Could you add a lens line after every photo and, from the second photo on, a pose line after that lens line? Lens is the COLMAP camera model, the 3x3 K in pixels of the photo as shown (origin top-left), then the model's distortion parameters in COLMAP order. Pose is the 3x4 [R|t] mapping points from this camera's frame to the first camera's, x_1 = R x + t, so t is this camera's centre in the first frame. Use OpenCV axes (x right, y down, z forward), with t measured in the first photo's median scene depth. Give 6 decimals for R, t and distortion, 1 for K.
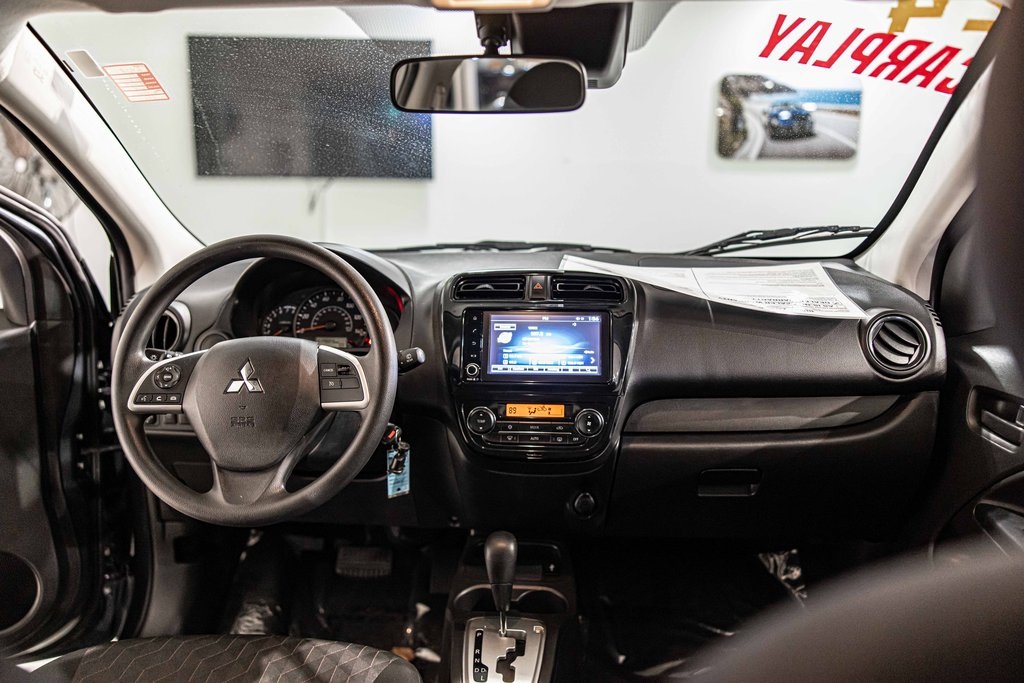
lens RADIAL K [[792.8, 0, 512.0], [0, 792.8, 341.5], [0, 0, 1]] dist [-0.002408, -0.002122]
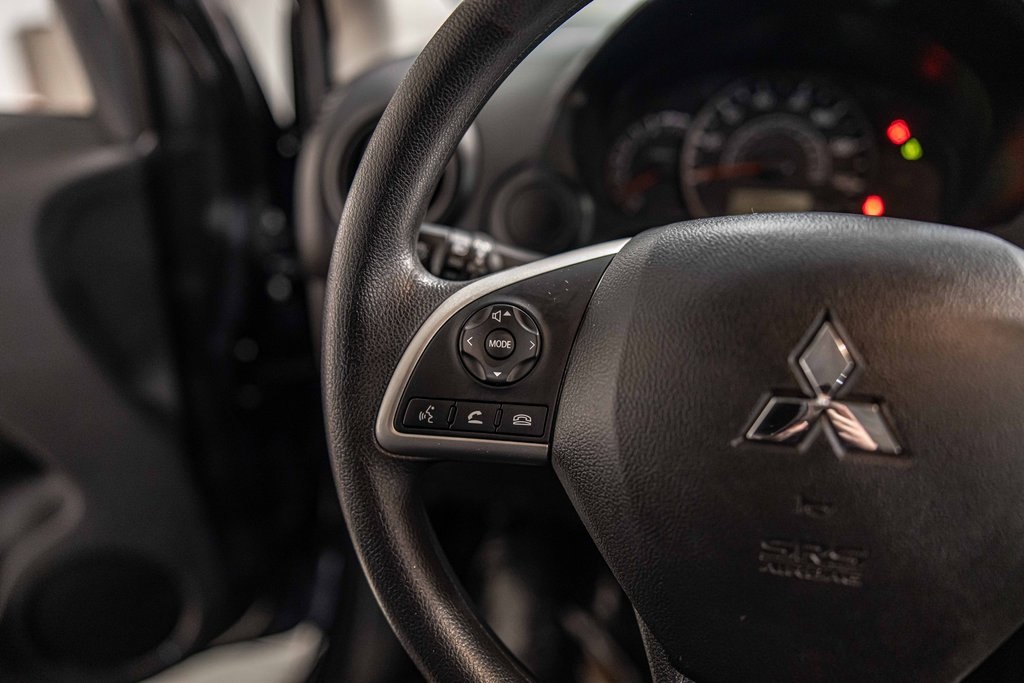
lens RADIAL K [[748.0, 0, 512.0], [0, 748.0, 341.5], [0, 0, 1]] dist [0.001086, 0.000361]
pose [[0.986172, 0.068357, -0.150970, -0.345053], [-0.032238, 0.972695, 0.229836, -0.018168], [0.162559, -0.221791, 0.961448, 0.650757]]
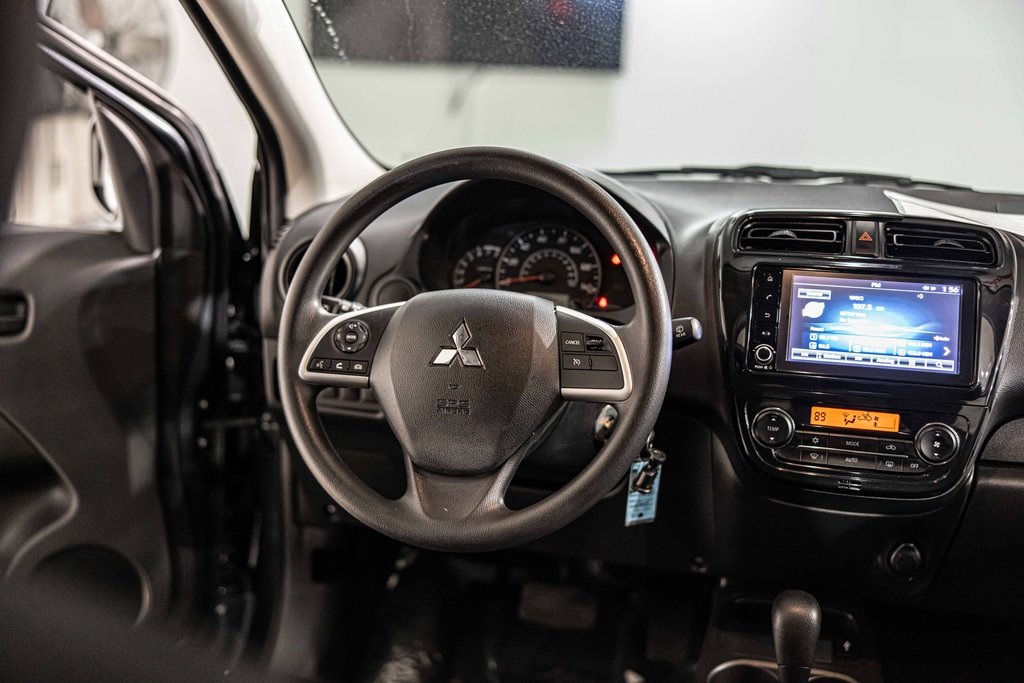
lens RADIAL K [[1101.8, 0, 514.5], [0, 1101.8, 327.7], [0, 0, 1]] dist [-0.009469, -0.002264]
pose [[0.984634, 0.062586, -0.163032, -0.107153], [-0.058260, 0.997814, 0.031188, -0.004020], [0.164628, -0.021211, 0.986128, 0.017971]]
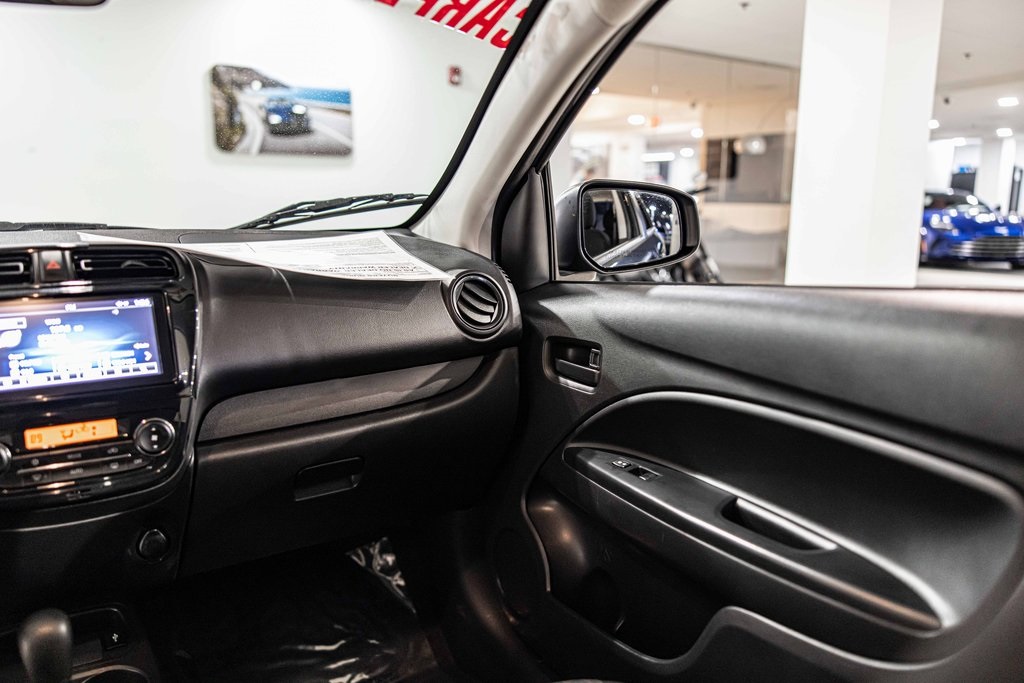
lens RADIAL K [[792.8, 0, 512.0], [0, 792.8, 341.5], [0, 0, 1]] dist [-0.002408, -0.002122]
pose [[0.820730, -0.107183, 0.561172, -0.037526], [0.109812, 0.993525, 0.029159, 0.025928], [-0.560664, 0.037691, 0.827185, 0.165473]]
